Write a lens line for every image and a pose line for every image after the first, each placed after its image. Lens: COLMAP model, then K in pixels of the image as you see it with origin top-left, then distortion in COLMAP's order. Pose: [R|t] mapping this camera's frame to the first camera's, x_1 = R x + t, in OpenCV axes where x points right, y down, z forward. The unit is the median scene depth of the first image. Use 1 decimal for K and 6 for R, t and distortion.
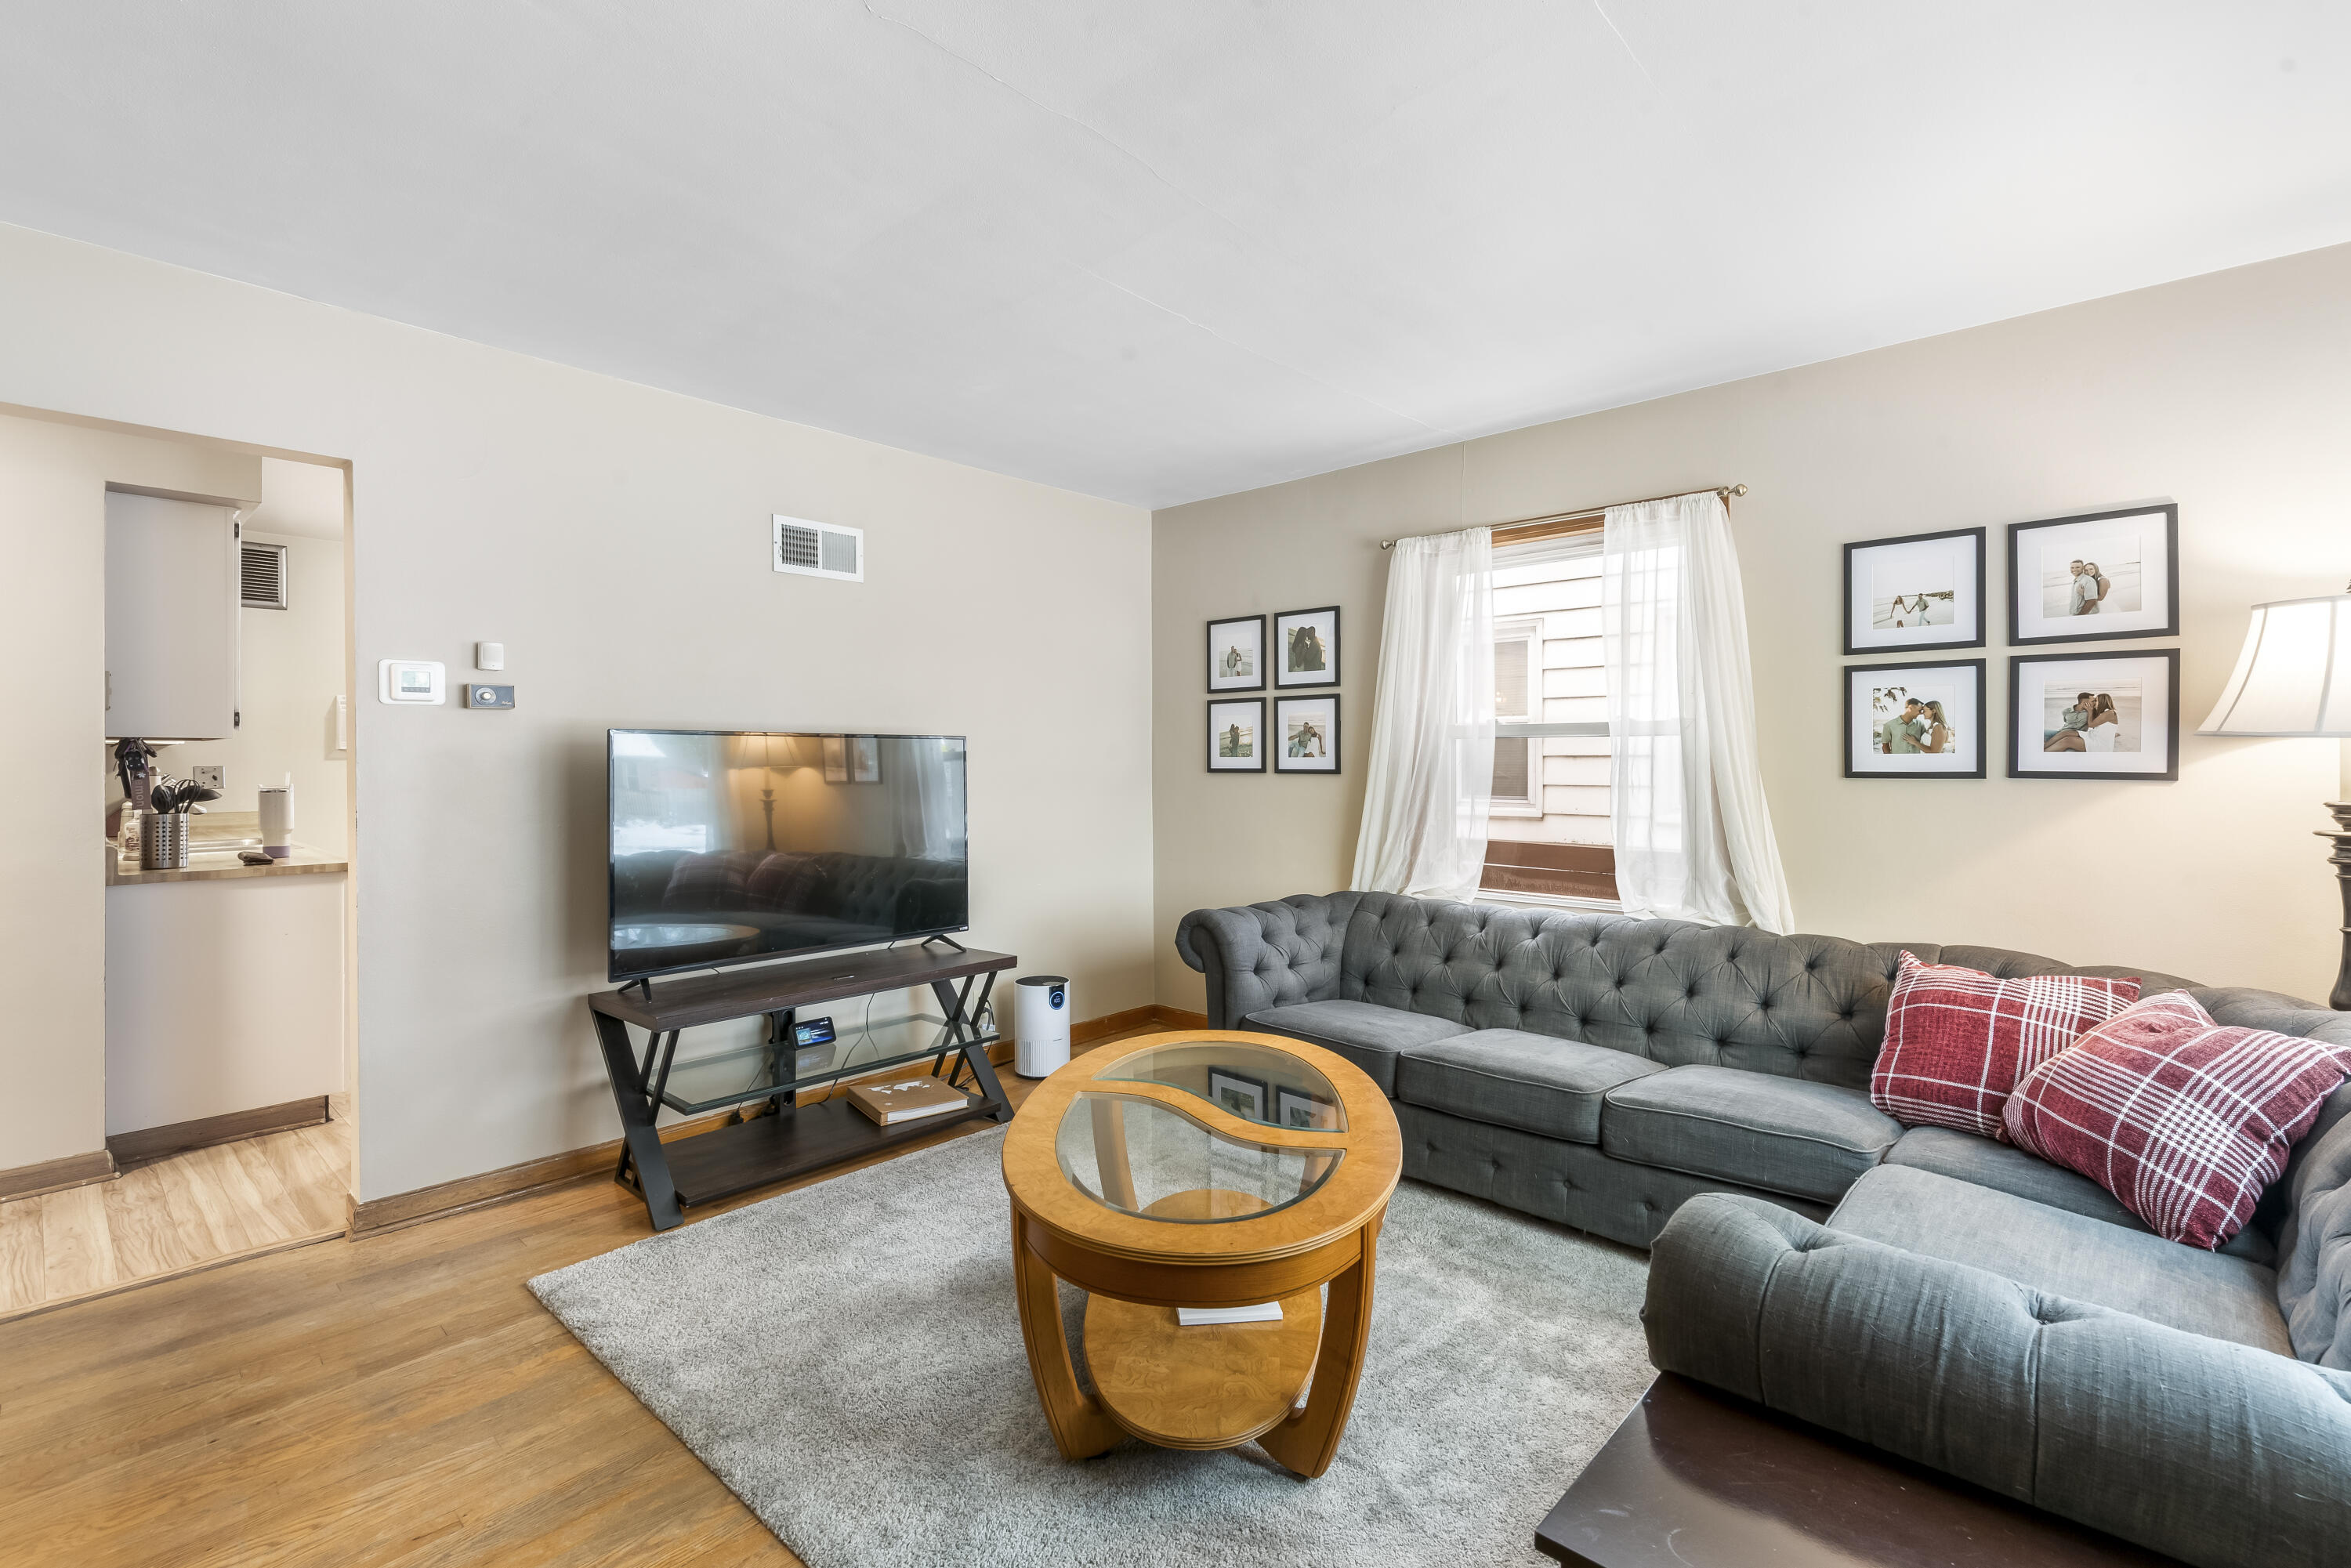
lens RADIAL K [[1042.7, 0, 1175.5], [0, 1042.7, 784.0], [0, 0, 1]] dist [-0.001057, -0.000283]
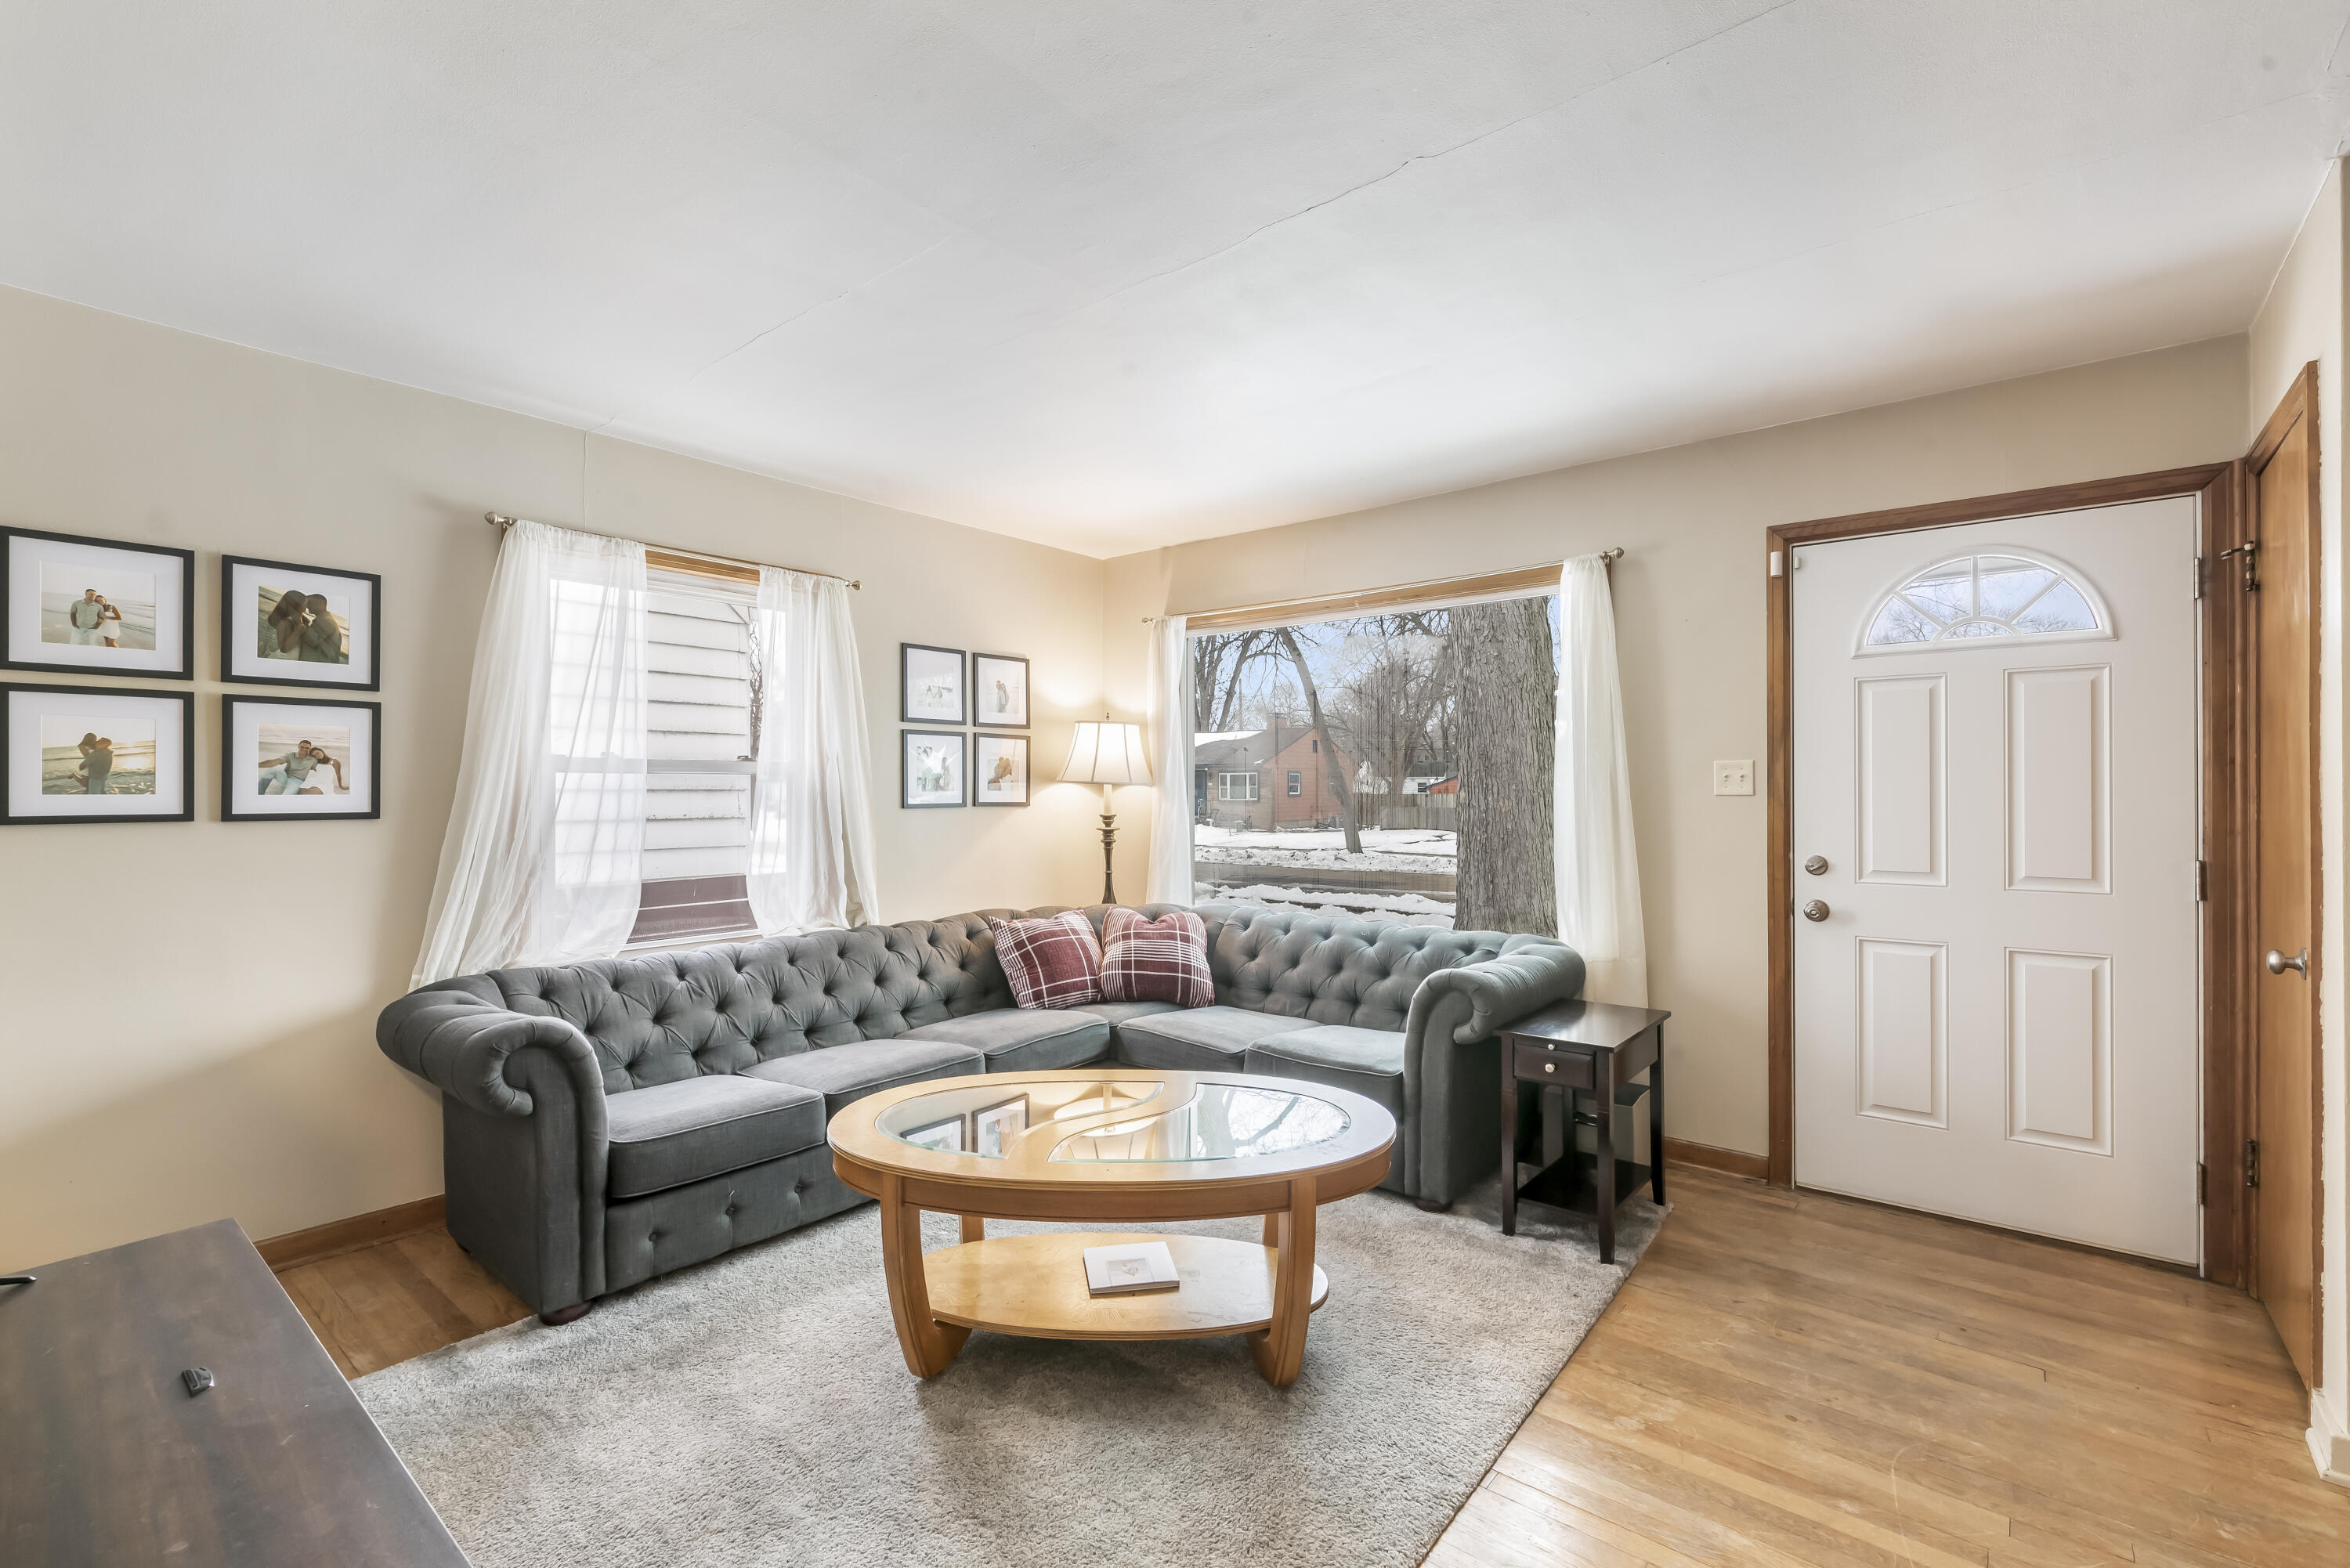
lens RADIAL K [[1029.6, 0, 1175.0], [0, 1029.6, 784.0], [0, 0, 1]] dist [0.000814, 0.000076]
pose [[-0.055516, 0.011919, 0.998387, -0.552223], [0.029011, 0.999526, -0.010319, -0.010064], [-0.998036, 0.028391, -0.055836, 0.511285]]
